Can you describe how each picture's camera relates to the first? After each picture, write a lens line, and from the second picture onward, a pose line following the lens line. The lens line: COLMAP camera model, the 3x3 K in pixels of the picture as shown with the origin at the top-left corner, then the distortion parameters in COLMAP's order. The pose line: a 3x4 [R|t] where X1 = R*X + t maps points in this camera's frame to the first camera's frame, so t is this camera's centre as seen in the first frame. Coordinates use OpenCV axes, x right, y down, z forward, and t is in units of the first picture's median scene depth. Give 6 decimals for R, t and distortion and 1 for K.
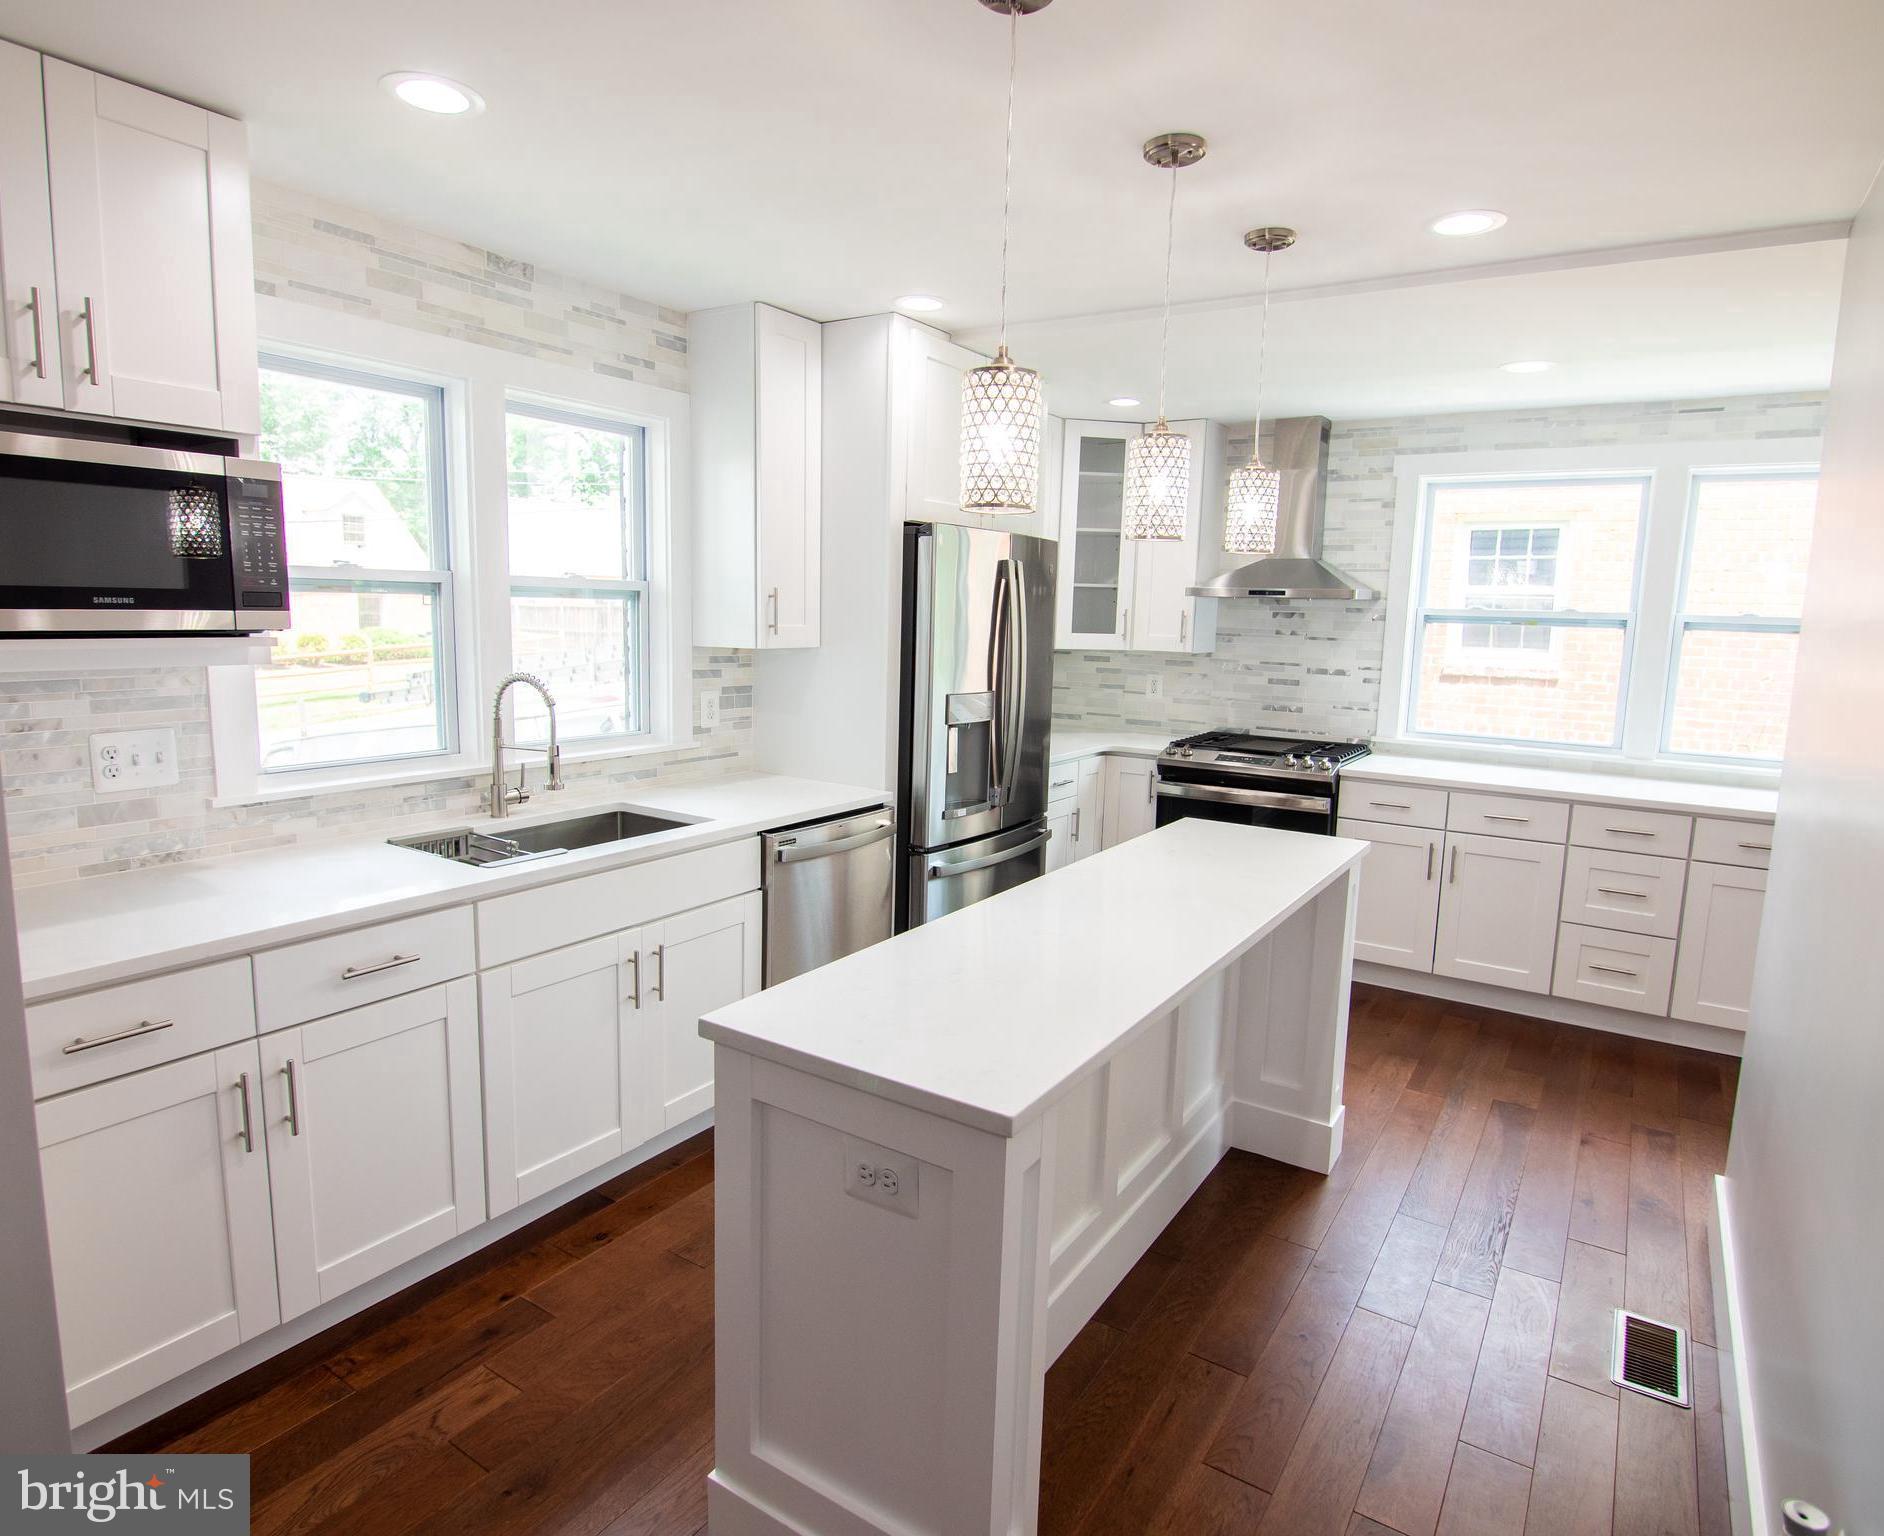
lens RADIAL K [[1069.1, 0, 945.2], [0, 1069.1, 756.9], [0, 0, 1]] dist [0.004507, -0.018348]
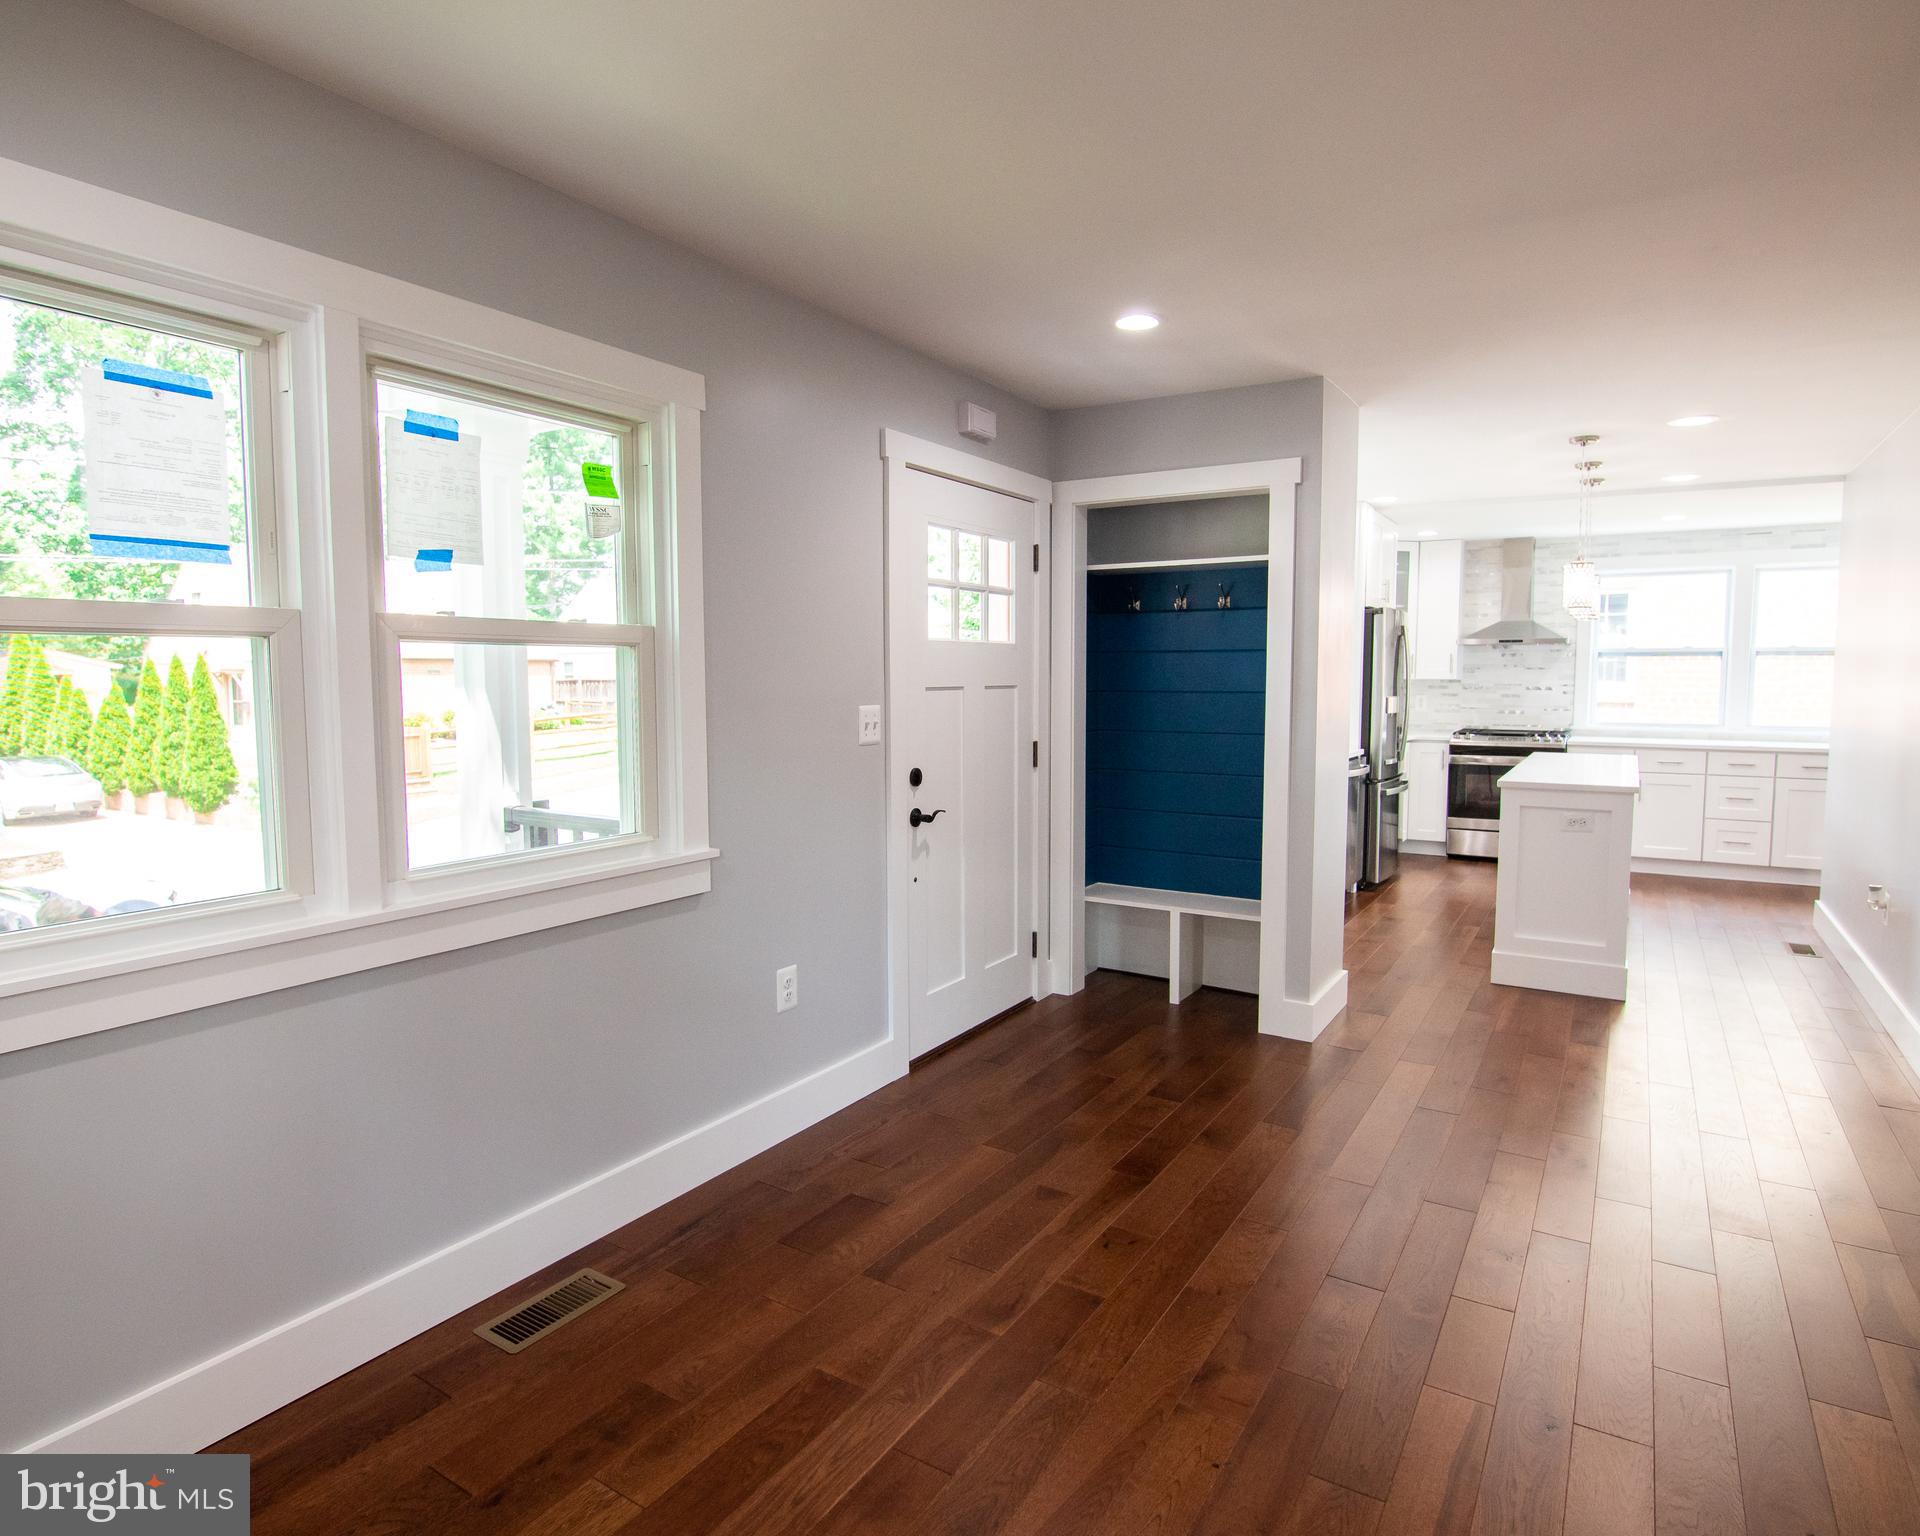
lens RADIAL K [[1072.2, 0, 962.5], [0, 1072.2, 757.7], [0, 0, 1]] dist [-0.019300, -0.000288]
pose [[0.999474, -0.029388, 0.013684, -0.589164], [0.030169, 0.997685, -0.060947, 0.106125], [-0.011861, 0.061328, 0.998047, -0.655912]]
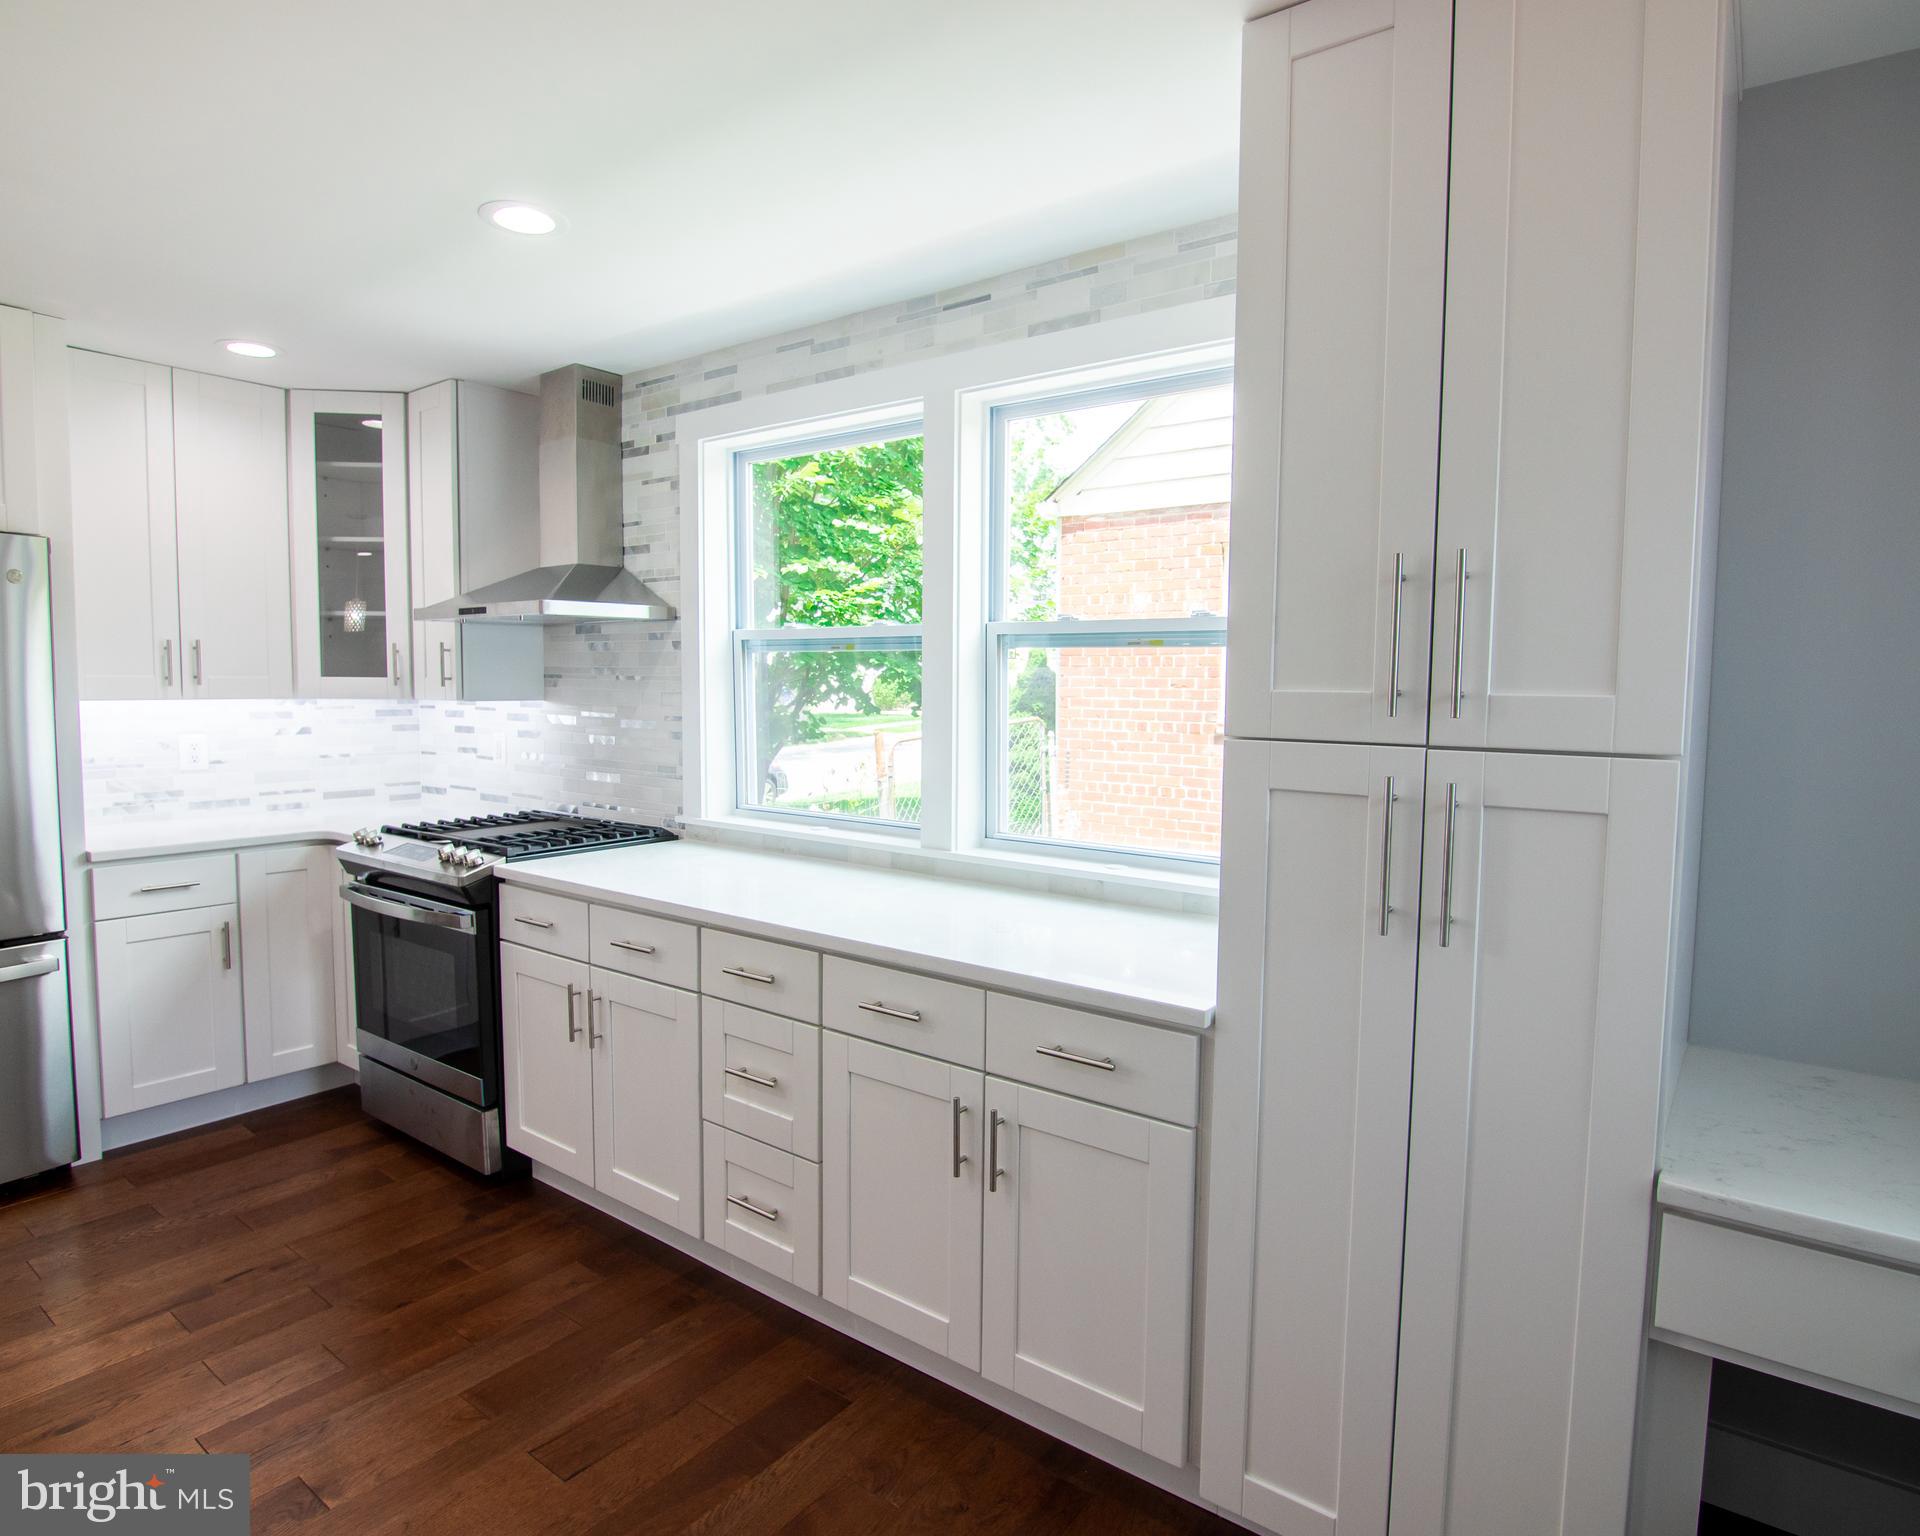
lens RADIAL K [[1072.2, 0, 962.5], [0, 1072.2, 757.7], [0, 0, 1]] dist [-0.019300, -0.000288]
pose [[0.998166, -0.014897, -0.058670, 0.653101], [0.010762, 0.997476, -0.070181, -0.005889], [0.059567, 0.069421, 0.995807, 0.332408]]
